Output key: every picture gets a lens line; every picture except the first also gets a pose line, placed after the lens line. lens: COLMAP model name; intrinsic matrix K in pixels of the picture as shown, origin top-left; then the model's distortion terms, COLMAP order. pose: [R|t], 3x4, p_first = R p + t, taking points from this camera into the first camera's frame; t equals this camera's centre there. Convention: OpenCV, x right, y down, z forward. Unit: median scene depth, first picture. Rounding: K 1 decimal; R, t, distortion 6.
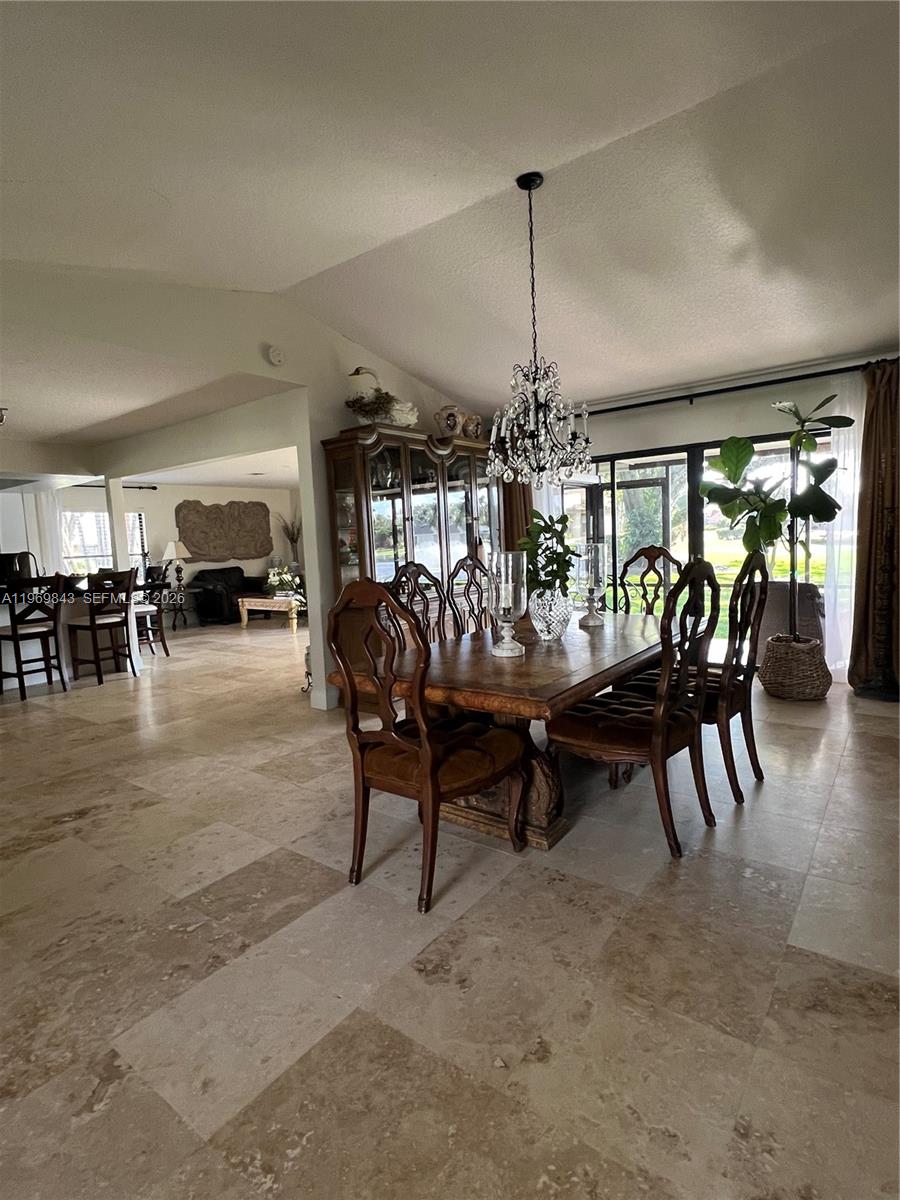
lens RADIAL K [[607.8, 0, 448.0], [0, 607.8, 606.4], [0, 0, 1]] dist [0.004329, 0.001205]
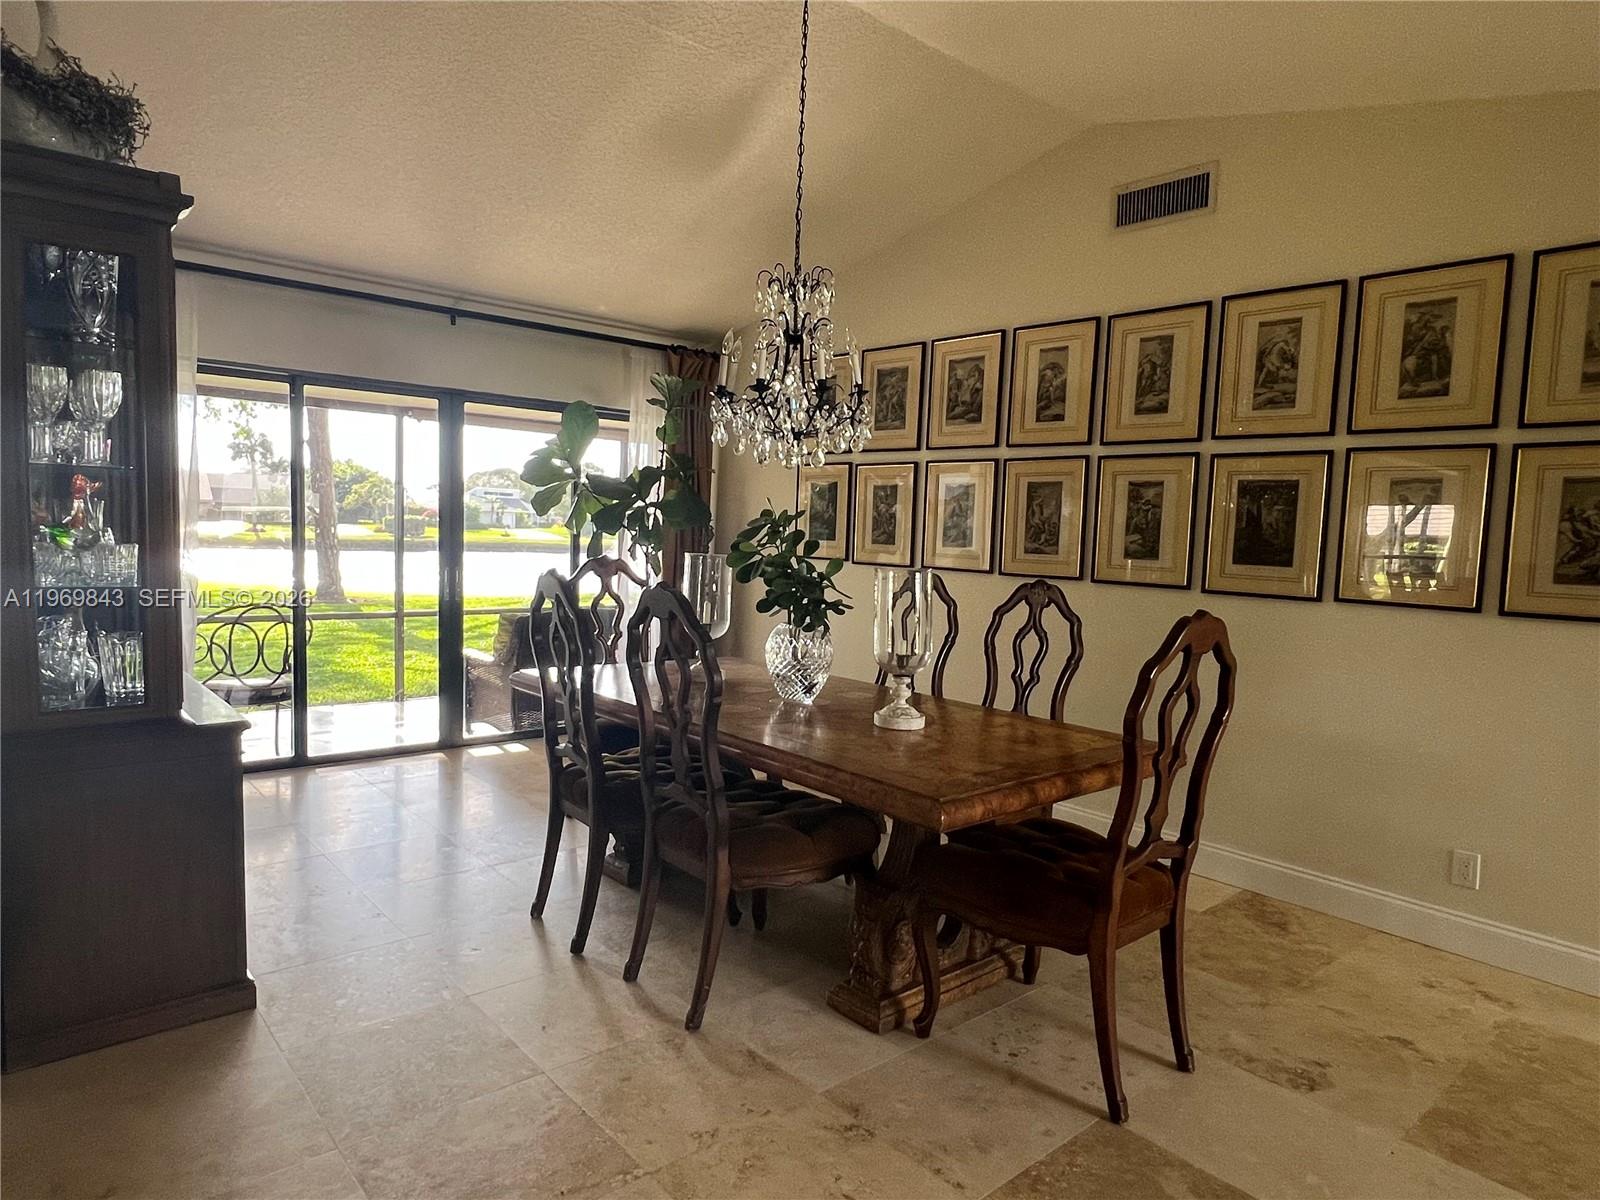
lens RADIAL K [[980.9, 0, 798.3], [0, 980.9, 604.0], [0, 0, 1]] dist [0.008280, 0.003740]
pose [[0.205517, -0.024448, 0.978348, -0.940443], [0.067877, 0.997637, 0.010672, -0.069494], [-0.976297, 0.064214, 0.206691, 0.875500]]
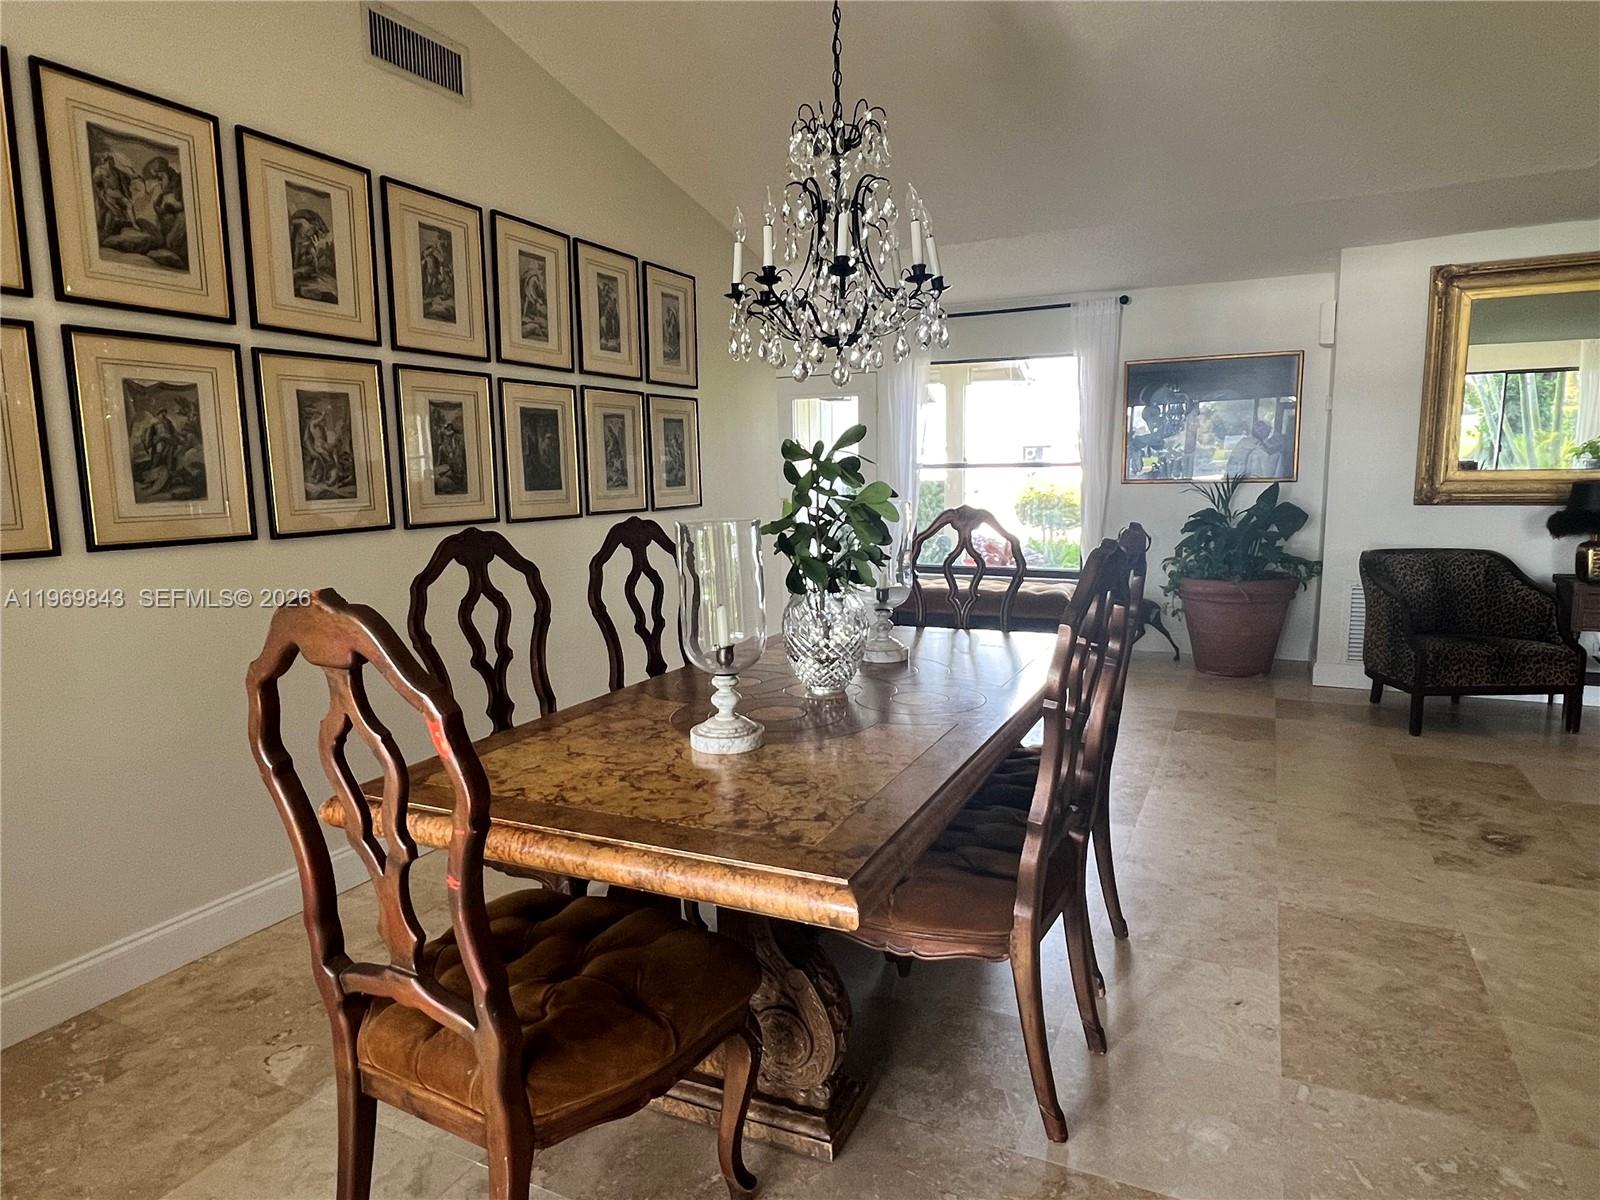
lens RADIAL K [[980.9, 0, 806.4], [0, 980.9, 597.1], [0, 0, 1]] dist [0.008280, 0.003740]
pose [[-0.977513, 0.086010, -0.192536, 0.377972], [0.035499, 0.967126, 0.251809, -0.252968], [0.207864, 0.239312, -0.948431, 1.956072]]
